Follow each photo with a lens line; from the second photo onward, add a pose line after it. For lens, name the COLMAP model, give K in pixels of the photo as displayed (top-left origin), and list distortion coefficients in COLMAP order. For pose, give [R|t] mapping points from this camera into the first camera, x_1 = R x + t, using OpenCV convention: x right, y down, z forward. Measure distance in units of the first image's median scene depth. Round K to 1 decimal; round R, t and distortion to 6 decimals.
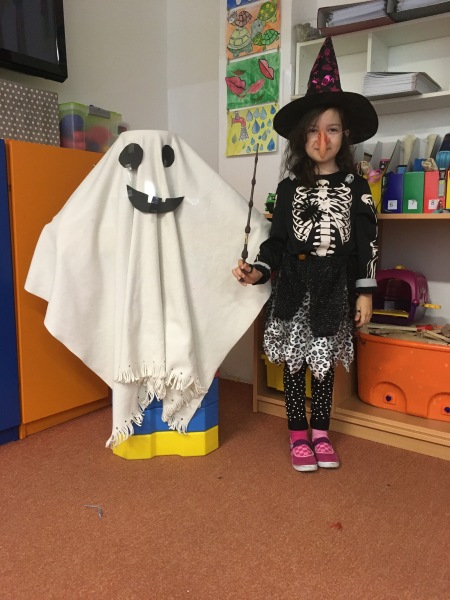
lens RADIAL K [[509.7, 0, 221.5], [0, 509.7, 298.9], [0, 0, 1]] dist [0.075350, -0.114073]
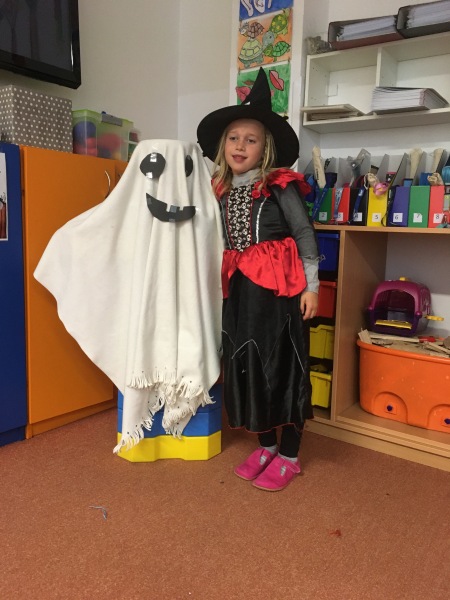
lens RADIAL K [[509.7, 0, 221.5], [0, 509.7, 298.9], [0, 0, 1]] dist [0.075350, -0.114073]
pose [[0.999681, 0.024760, -0.004914, -0.006577], [-0.024778, 0.999686, -0.003673, -0.009652], [0.004821, 0.003793, 0.999981, -0.016259]]
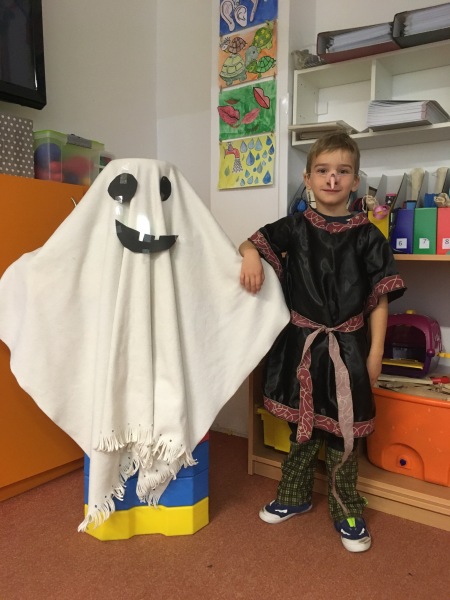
lens RADIAL K [[509.7, 0, 221.5], [0, 509.7, 298.9], [0, 0, 1]] dist [0.075350, -0.114073]
pose [[0.999873, 0.002668, 0.015716, 0.000799], [-0.001730, 0.998232, -0.059409, -0.030522], [-0.015847, 0.059375, 0.998110, 0.104771]]
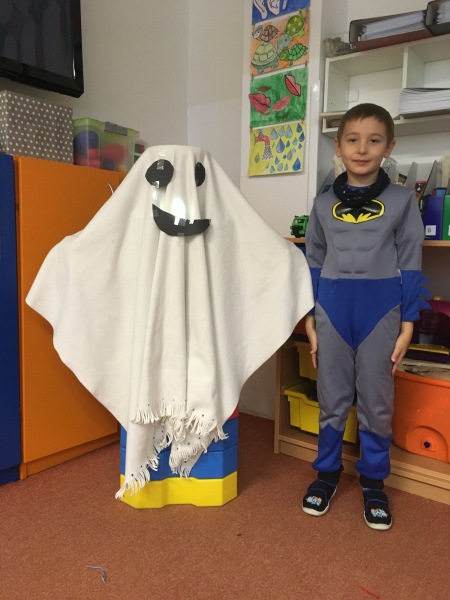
lens RADIAL K [[509.7, 0, 221.5], [0, 509.7, 298.9], [0, 0, 1]] dist [0.075350, -0.114073]
pose [[0.999478, 0.016756, -0.027614, -0.012584], [-0.017800, 0.999119, -0.038012, -0.018819], [0.026952, 0.038483, 0.998896, 0.077025]]
